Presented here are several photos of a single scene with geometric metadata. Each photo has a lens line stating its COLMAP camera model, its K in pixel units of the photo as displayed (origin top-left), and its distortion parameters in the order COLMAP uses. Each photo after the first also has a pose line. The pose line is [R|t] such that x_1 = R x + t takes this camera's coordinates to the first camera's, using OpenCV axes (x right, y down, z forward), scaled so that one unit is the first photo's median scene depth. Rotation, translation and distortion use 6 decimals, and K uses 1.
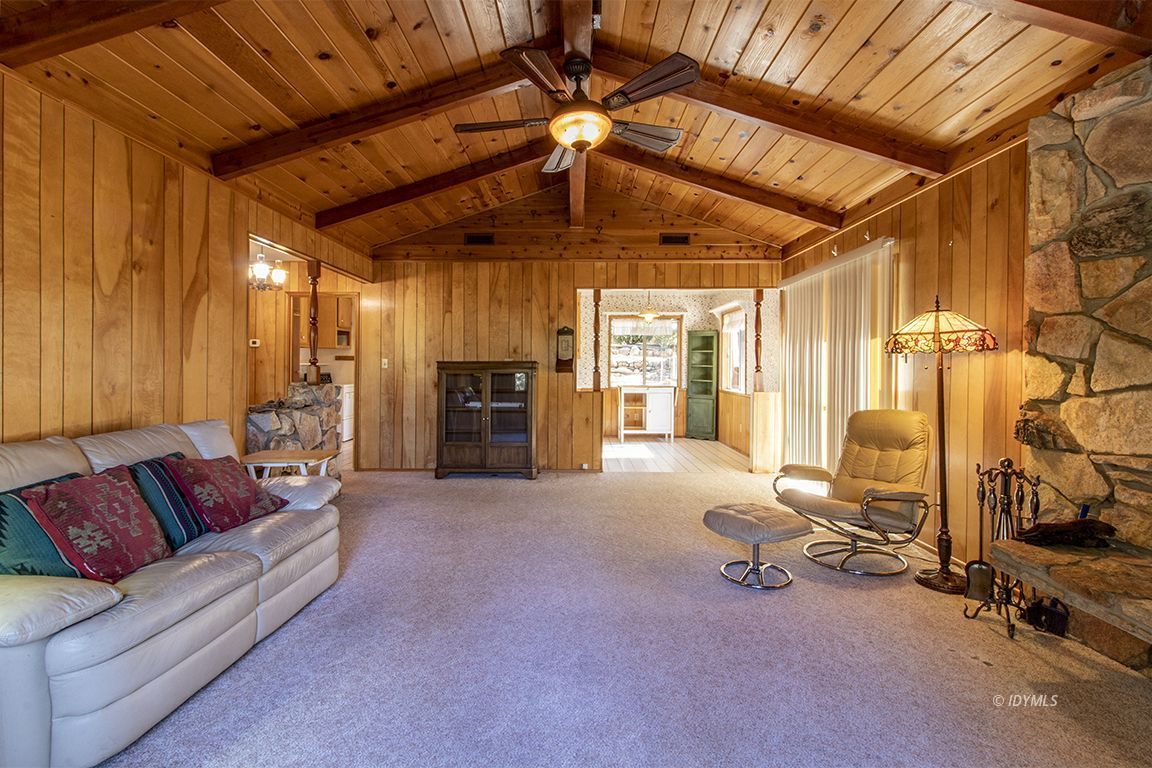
lens RADIAL K [[531.3, 0, 571.3], [0, 531.3, 374.1], [0, 0, 1]] dist [0.006547, -0.000264]
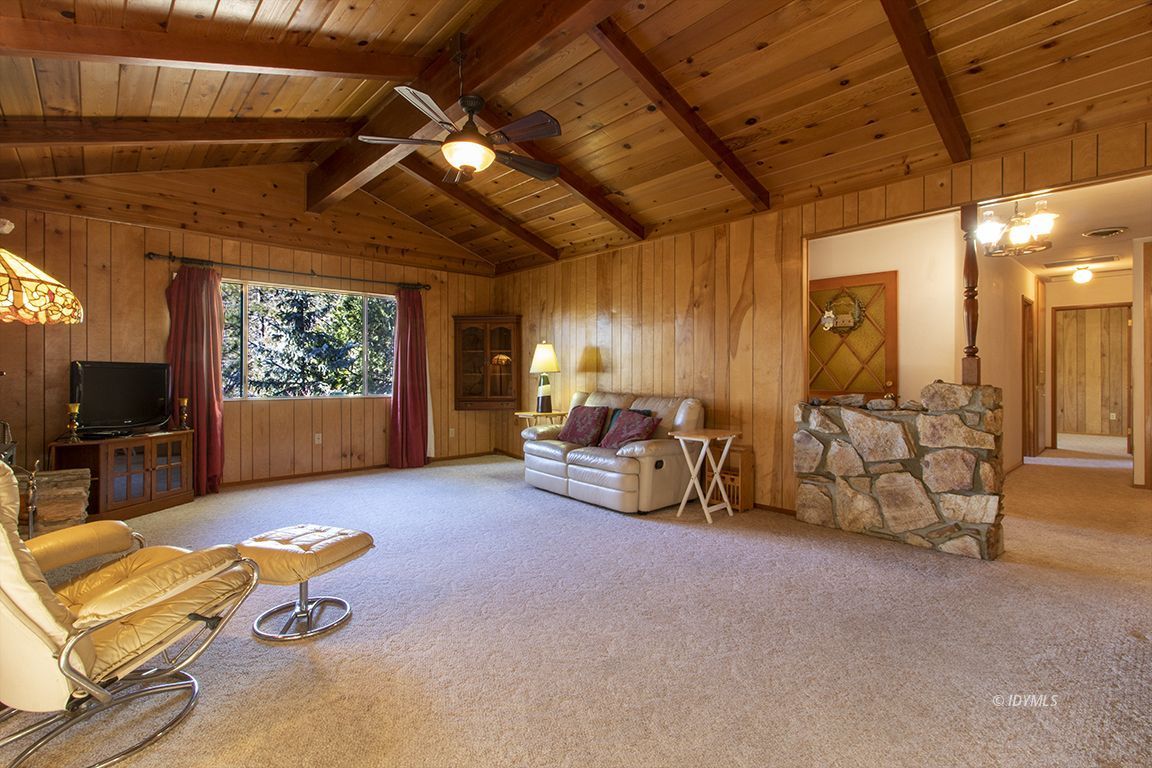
lens RADIAL K [[531.3, 0, 571.3], [0, 531.3, 374.1], [0, 0, 1]] dist [0.006547, -0.000264]
pose [[-0.740364, -0.004587, -0.672191, 0.620536], [-0.009938, 0.999942, 0.004122, 0.018037], [0.672133, 0.009732, -0.740367, 1.975071]]
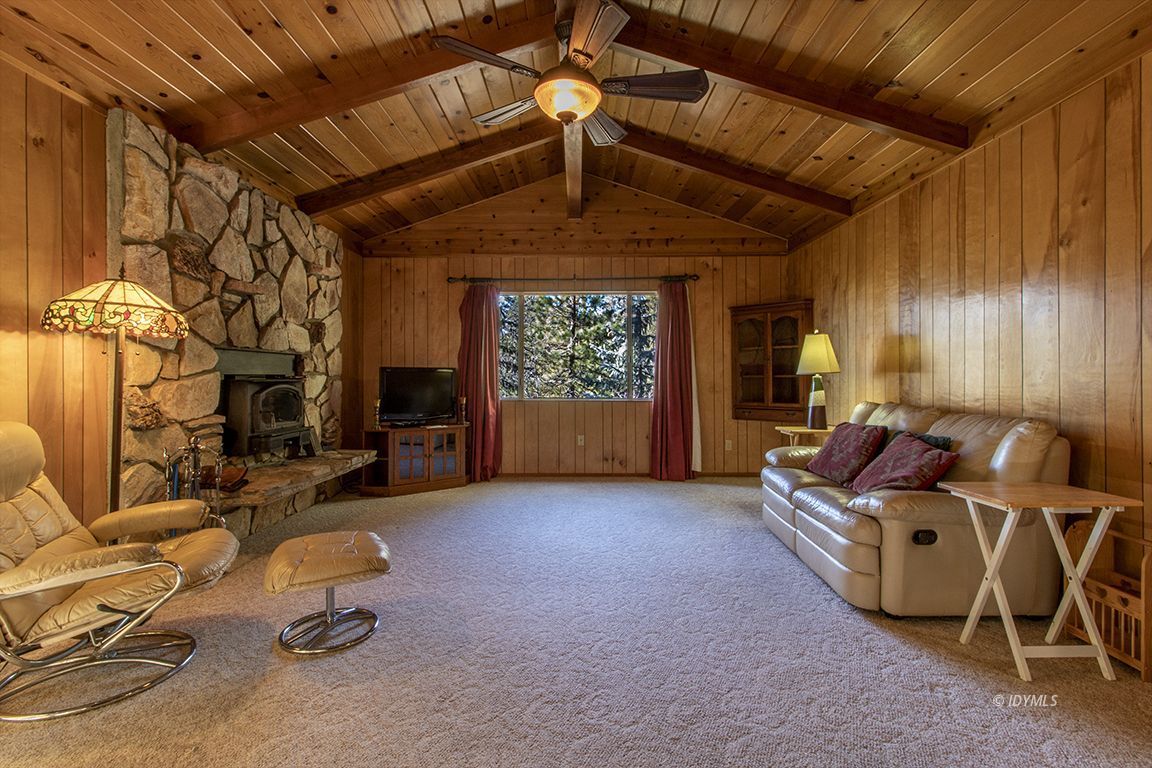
lens RADIAL K [[531.3, 0, 571.3], [0, 531.3, 374.1], [0, 0, 1]] dist [0.006547, -0.000264]
pose [[-0.999978, -0.001989, 0.006345, 0.002555], [-0.001957, 0.999985, 0.005037, 0.016594], [-0.006354, 0.005025, -0.999967, 1.880323]]
